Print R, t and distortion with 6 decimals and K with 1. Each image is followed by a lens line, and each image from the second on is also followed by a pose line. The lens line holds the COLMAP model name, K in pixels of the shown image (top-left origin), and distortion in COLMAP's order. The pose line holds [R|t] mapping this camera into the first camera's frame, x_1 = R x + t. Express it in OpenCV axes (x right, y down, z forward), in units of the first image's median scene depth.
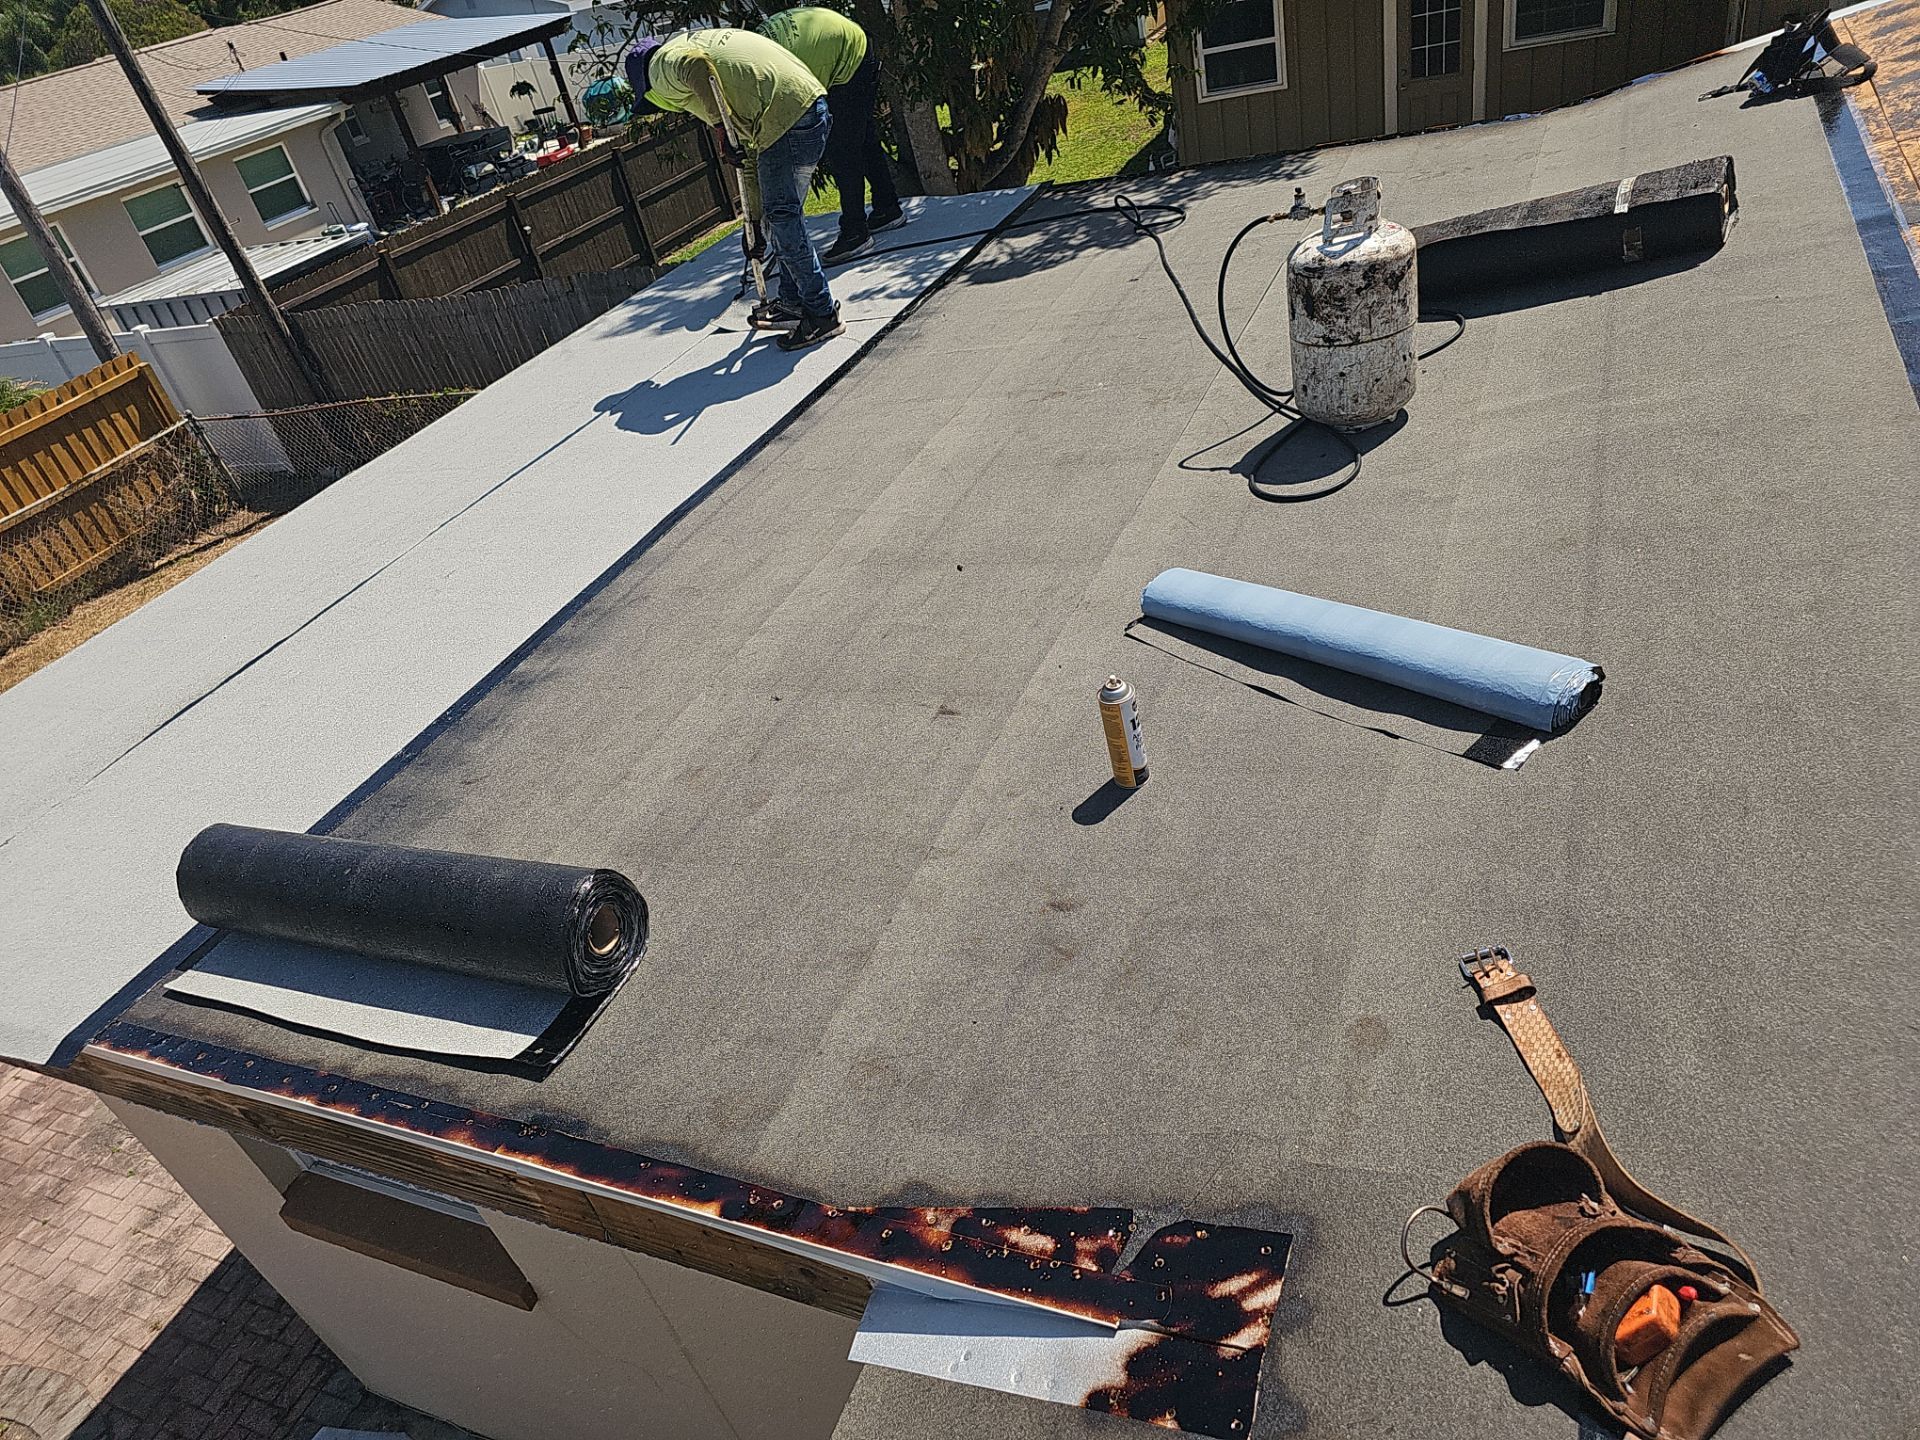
lens RADIAL K [[1275.6, 0, 947.7], [0, 1275.6, 717.6], [0, 0, 1]] dist [0.051599, -0.042408]
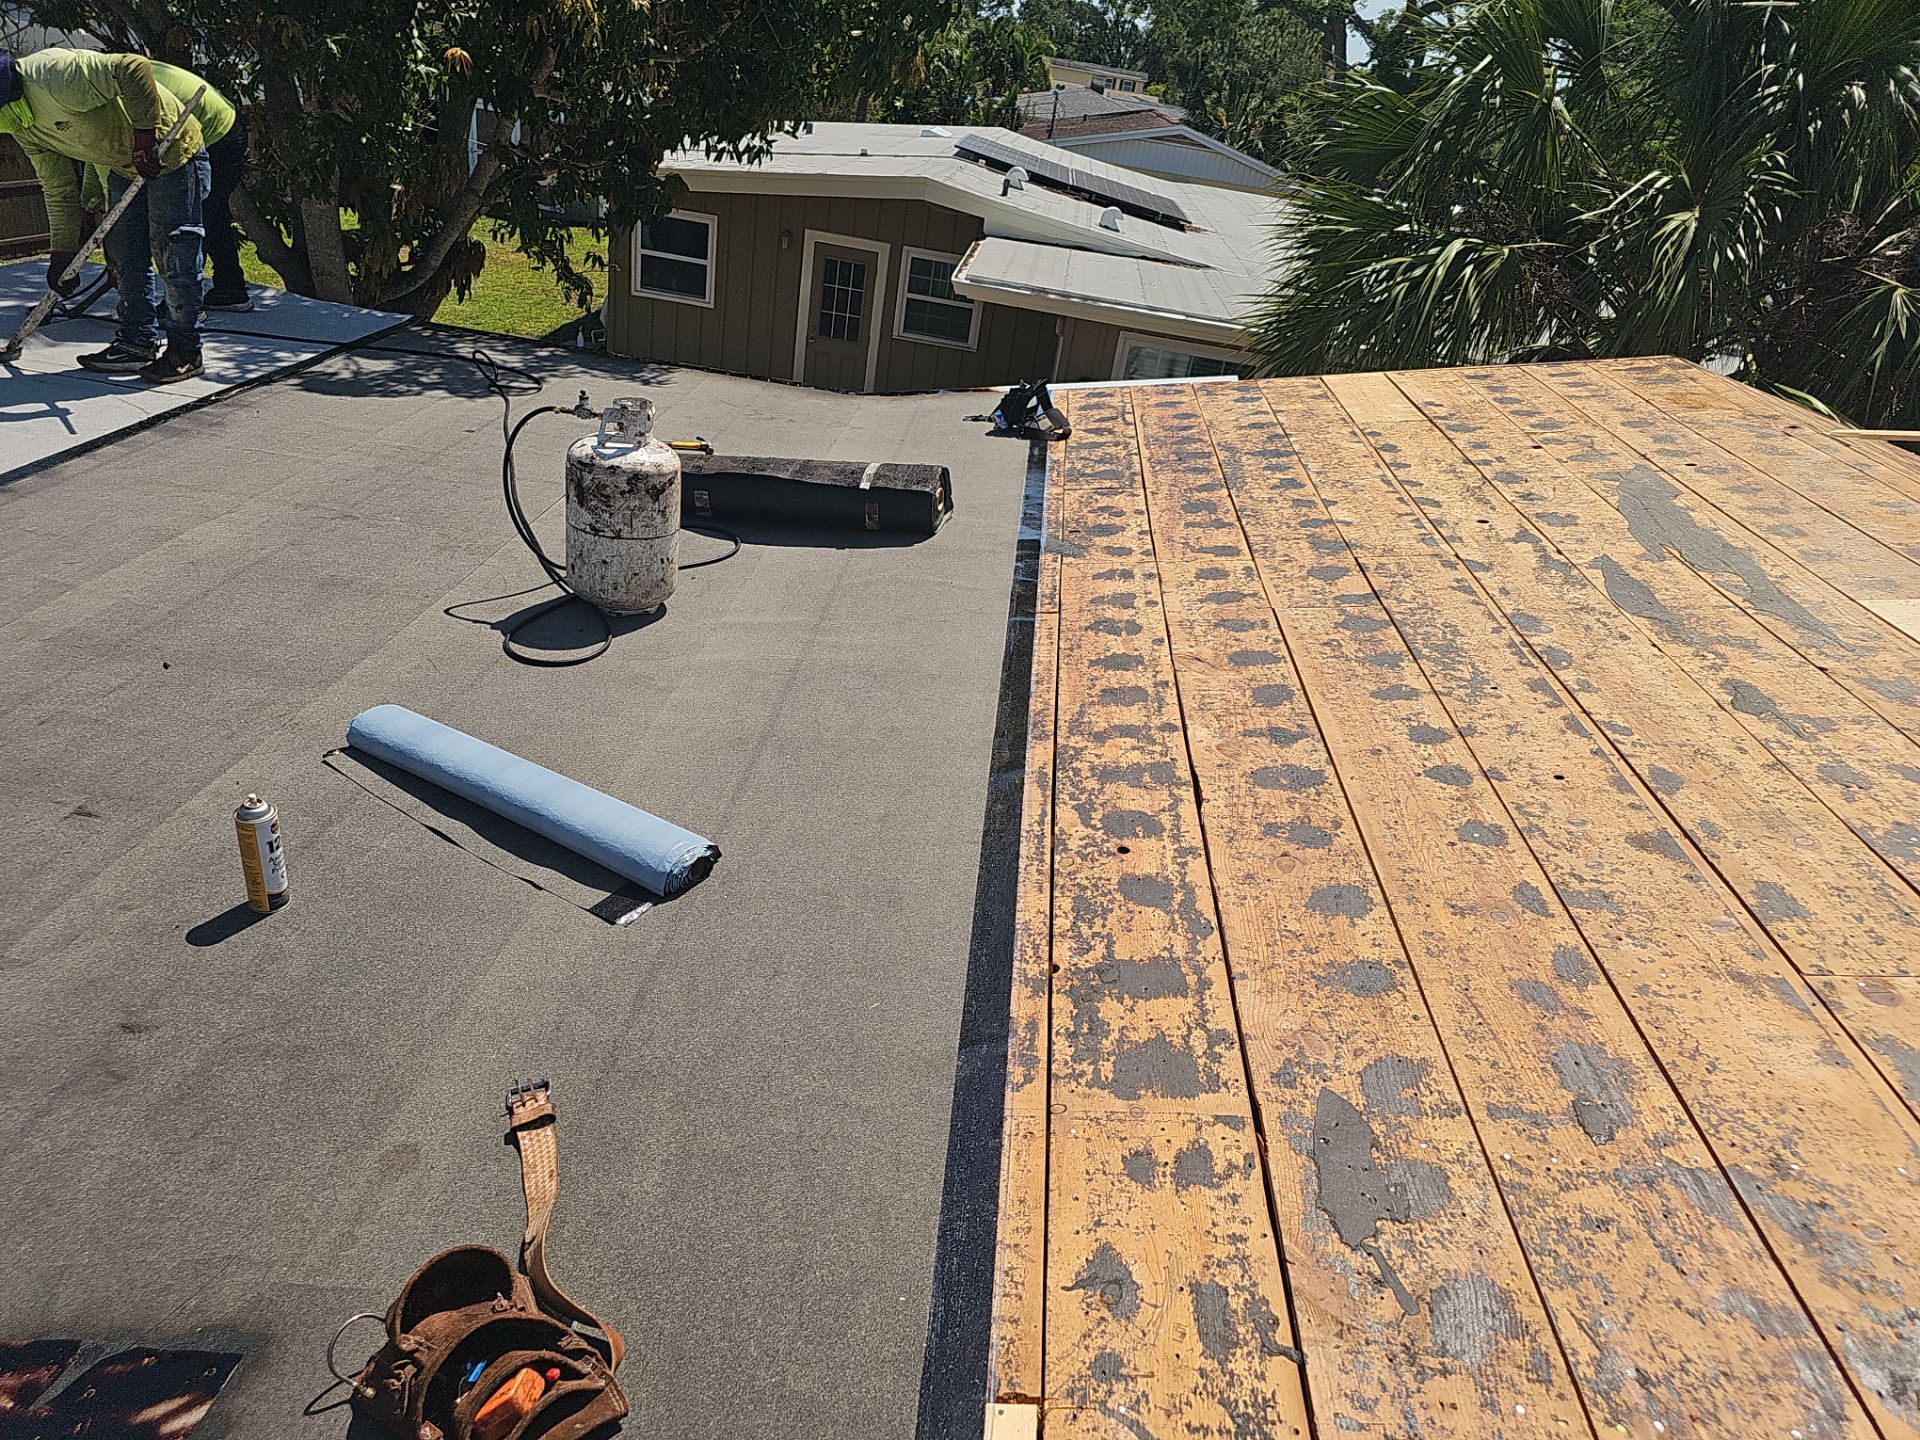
lens RADIAL K [[1275.6, 0, 947.4], [0, 1275.6, 731.1], [0, 0, 1]] dist [0.051599, -0.042408]
pose [[0.886105, 0.167535, 0.432145, 0.119521], [-0.113496, 0.982431, -0.148149, 0.004301], [-0.449373, 0.082229, 0.889552, -0.096954]]
